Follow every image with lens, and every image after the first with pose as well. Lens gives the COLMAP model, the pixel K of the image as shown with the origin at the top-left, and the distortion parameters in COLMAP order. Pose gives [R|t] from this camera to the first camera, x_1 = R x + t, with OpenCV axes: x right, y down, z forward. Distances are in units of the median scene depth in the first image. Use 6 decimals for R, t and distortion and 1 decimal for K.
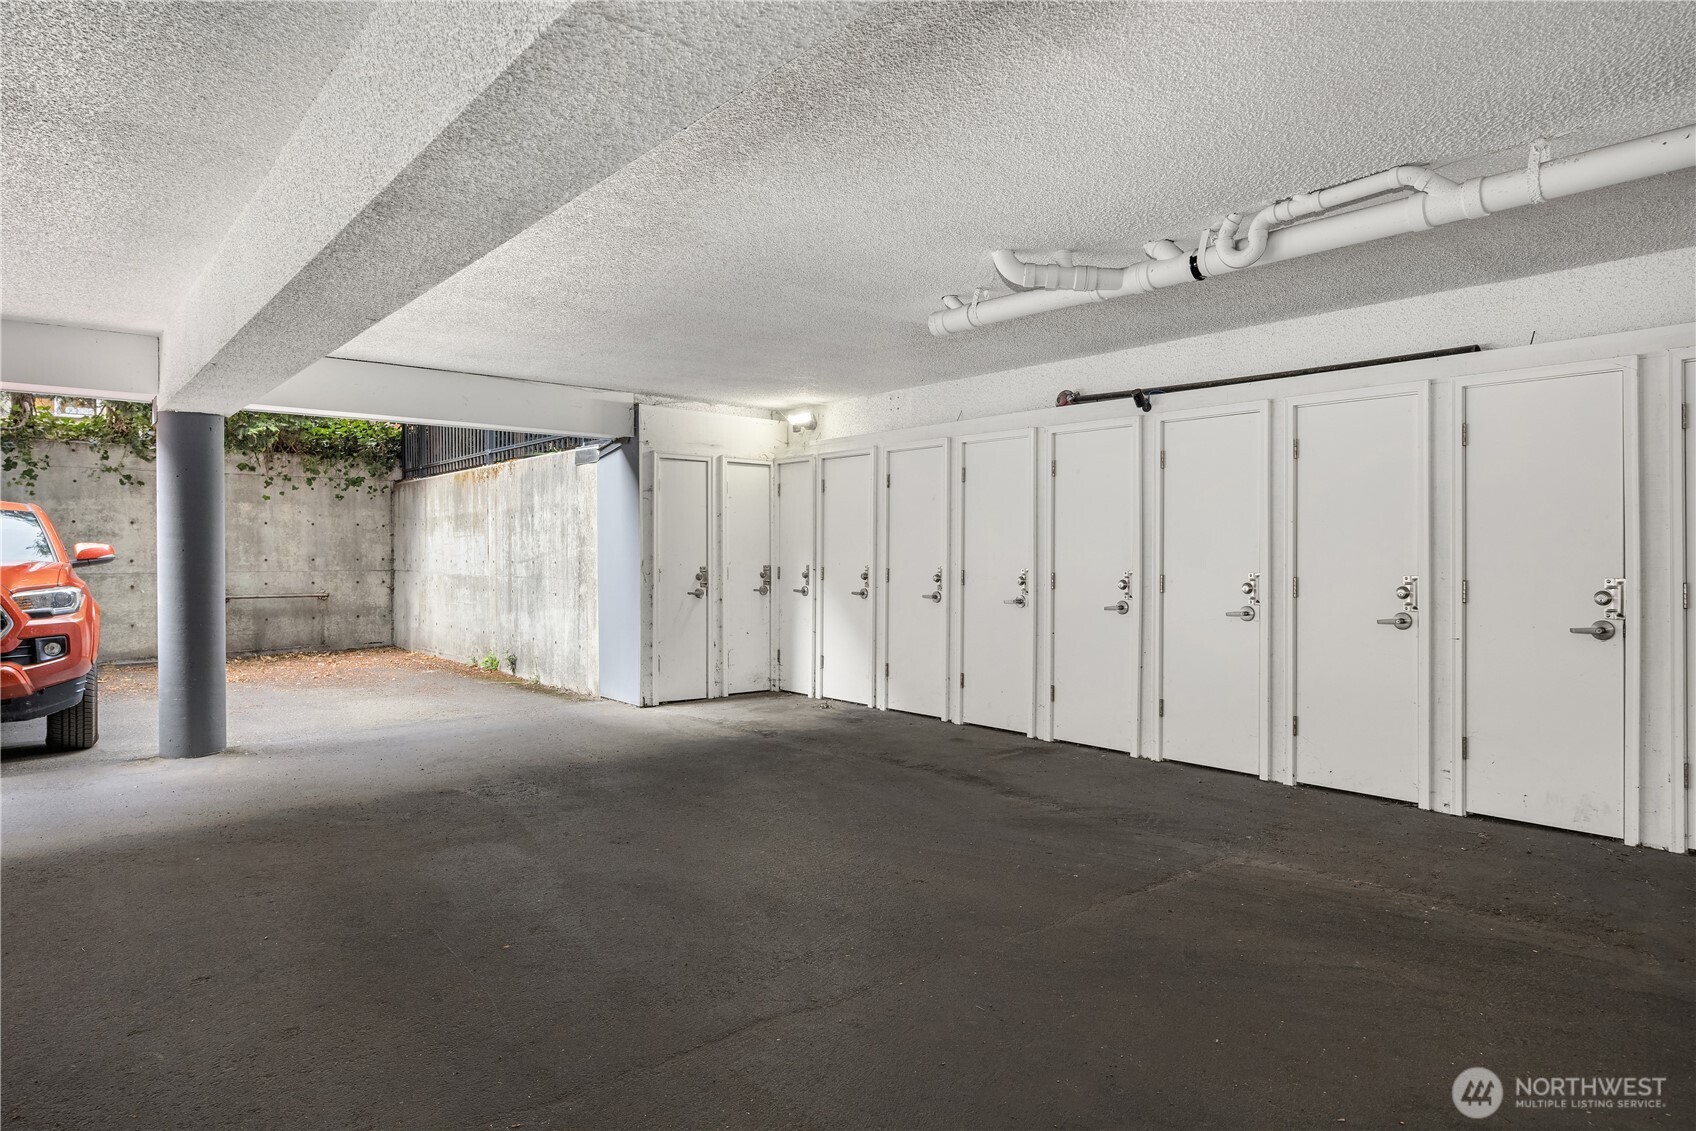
lens RADIAL K [[1016.9, 0, 852.6], [0, 1016.9, 572.4], [0, 0, 1]] dist [-0.000908, -0.001579]
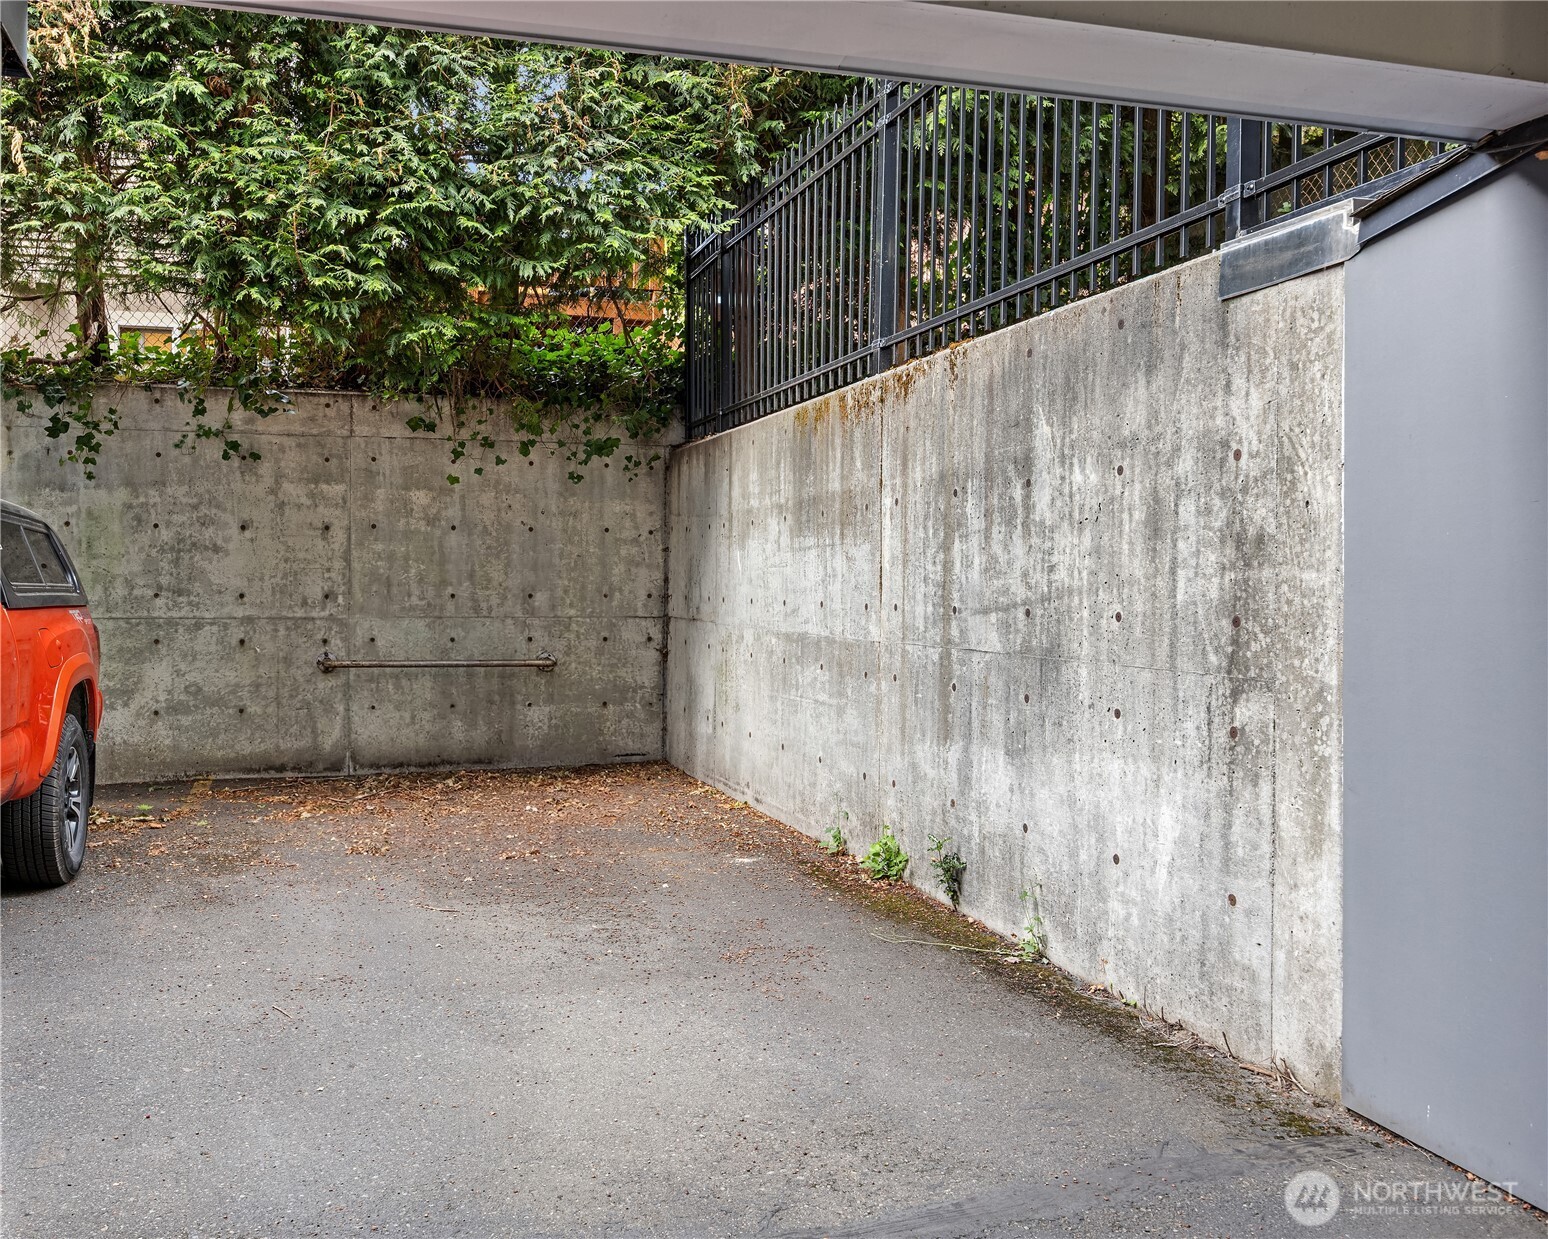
lens RADIAL K [[1499.8, 0, 772.6], [0, 1499.8, 616.2], [0, 0, 1]] dist [0.009145, 0.000000]
pose [[0.938141, 0.013175, -0.346003, -0.152498], [-0.012788, 0.999912, 0.003402, -0.006796], [0.346018, 0.001233, 0.938227, 0.335752]]
